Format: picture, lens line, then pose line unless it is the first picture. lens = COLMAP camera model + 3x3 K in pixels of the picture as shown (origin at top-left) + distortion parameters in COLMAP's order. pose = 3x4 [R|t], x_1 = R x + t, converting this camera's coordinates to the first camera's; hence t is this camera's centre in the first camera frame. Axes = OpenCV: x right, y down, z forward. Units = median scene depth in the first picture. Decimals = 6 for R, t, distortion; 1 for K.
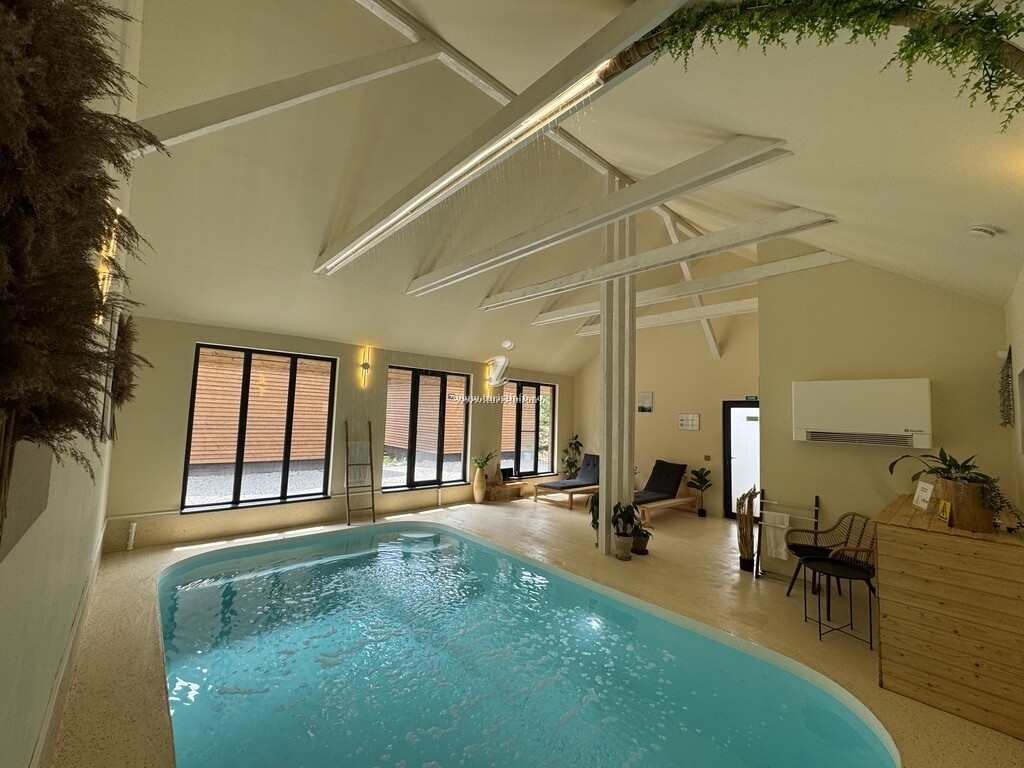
lens RADIAL K [[411.2, 0, 511.6], [0, 411.2, 384.5], [0, 0, 1]] dist [-0.002621, -0.000140]
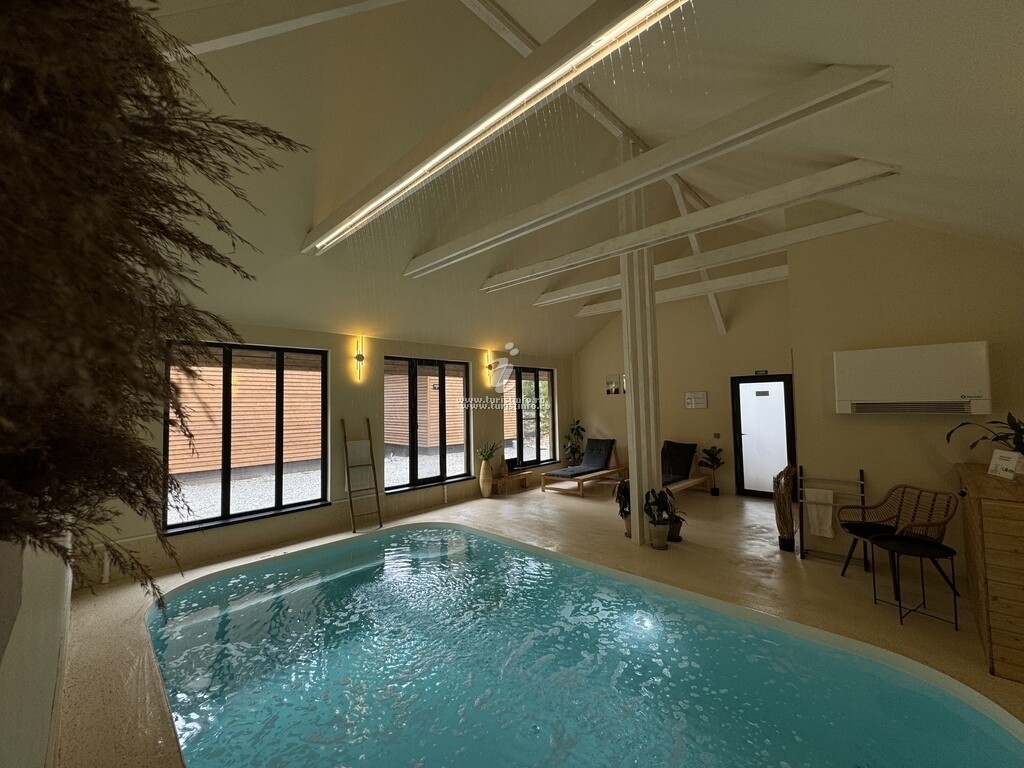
lens RADIAL K [[411.2, 0, 511.9], [0, 411.2, 384.0], [0, 0, 1]] dist [-0.002621, -0.000140]
pose [[0.996563, -0.050418, 0.065735, -0.094284], [0.048440, 0.998334, 0.031350, 0.001177], [-0.067206, -0.028058, 0.997345, 0.078386]]
